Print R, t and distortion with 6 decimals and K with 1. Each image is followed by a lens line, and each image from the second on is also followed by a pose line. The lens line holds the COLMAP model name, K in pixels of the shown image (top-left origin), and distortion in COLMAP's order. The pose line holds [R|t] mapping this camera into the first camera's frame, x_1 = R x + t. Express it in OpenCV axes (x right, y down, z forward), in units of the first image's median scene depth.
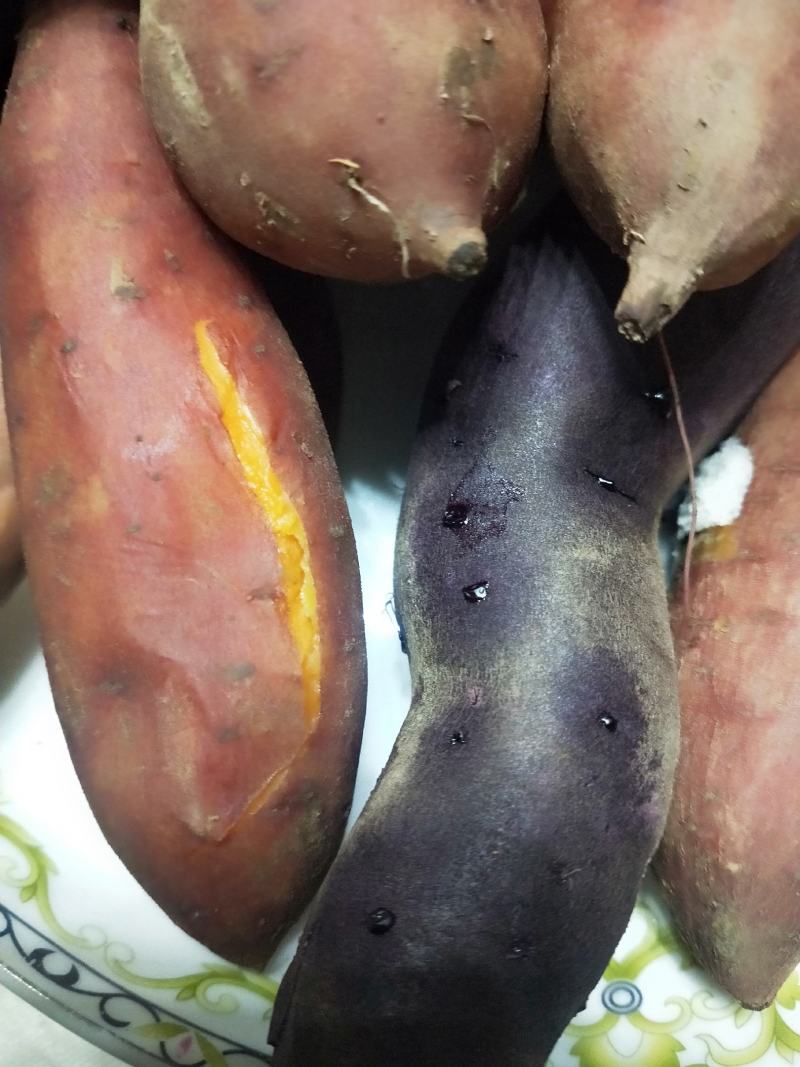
lens RADIAL K [[913.3, 0, 400.0], [0, 913.3, 533.5], [0, 0, 1]] dist [0.031425, -0.183088]
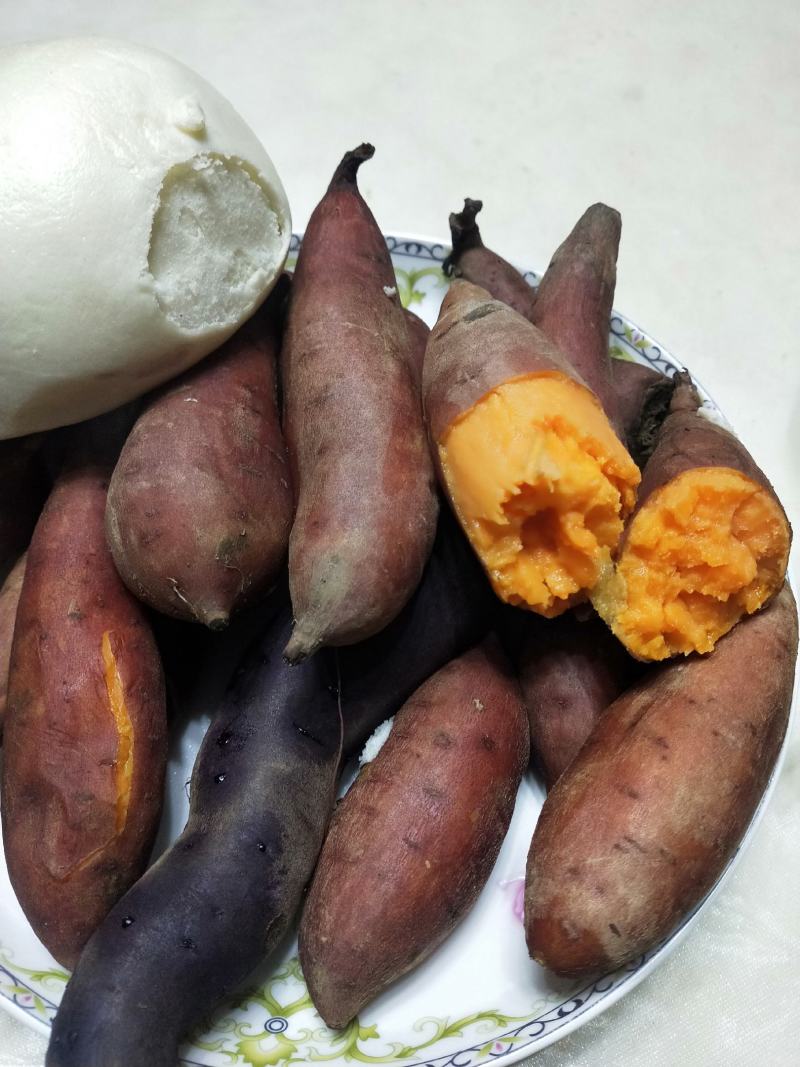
lens RADIAL K [[833.5, 0, 400.0], [0, 833.5, 533.5], [0, 0, 1]] dist [0.006348, -0.115144]
pose [[0.992480, 0.122052, 0.009309, 0.443584], [-0.114521, 0.952714, -0.281463, 0.024669], [-0.043222, 0.278281, 0.959527, -1.032955]]
